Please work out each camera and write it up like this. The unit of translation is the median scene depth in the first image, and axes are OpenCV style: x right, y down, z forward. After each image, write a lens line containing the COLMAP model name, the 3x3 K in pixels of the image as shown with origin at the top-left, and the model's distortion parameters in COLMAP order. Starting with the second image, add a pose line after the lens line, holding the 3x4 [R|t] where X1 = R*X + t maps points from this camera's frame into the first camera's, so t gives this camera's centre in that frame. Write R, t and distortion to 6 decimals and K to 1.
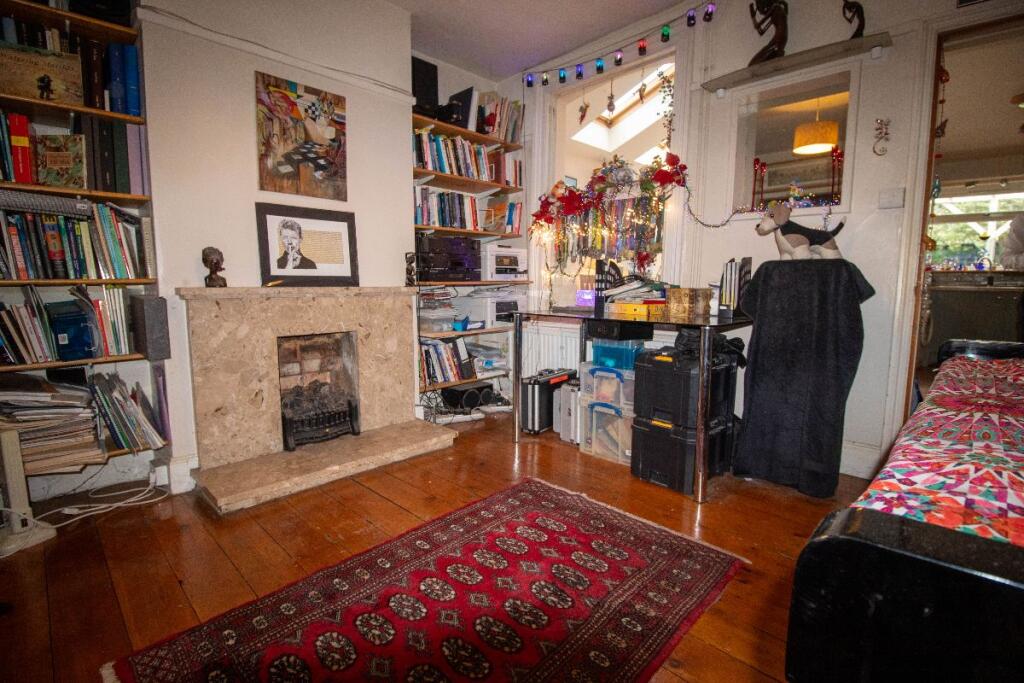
lens RADIAL K [[466.0, 0, 512.8], [0, 466.0, 338.6], [0, 0, 1]] dist [-0.012492, -0.001911]
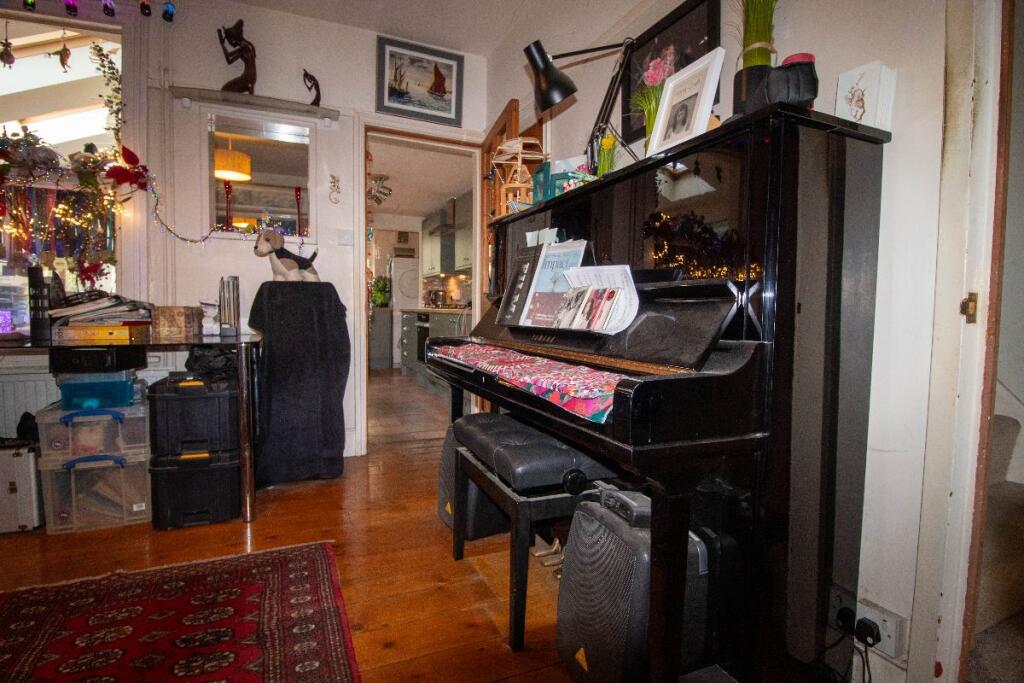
lens RADIAL K [[466.0, 0, 514.7], [0, 466.0, 338.8], [0, 0, 1]] dist [-0.012492, -0.001911]
pose [[0.407649, -0.062769, 0.910979, -0.192275], [0.099725, 0.994728, 0.023914, -0.002122], [-0.907677, 0.081098, 0.411760, 0.039995]]
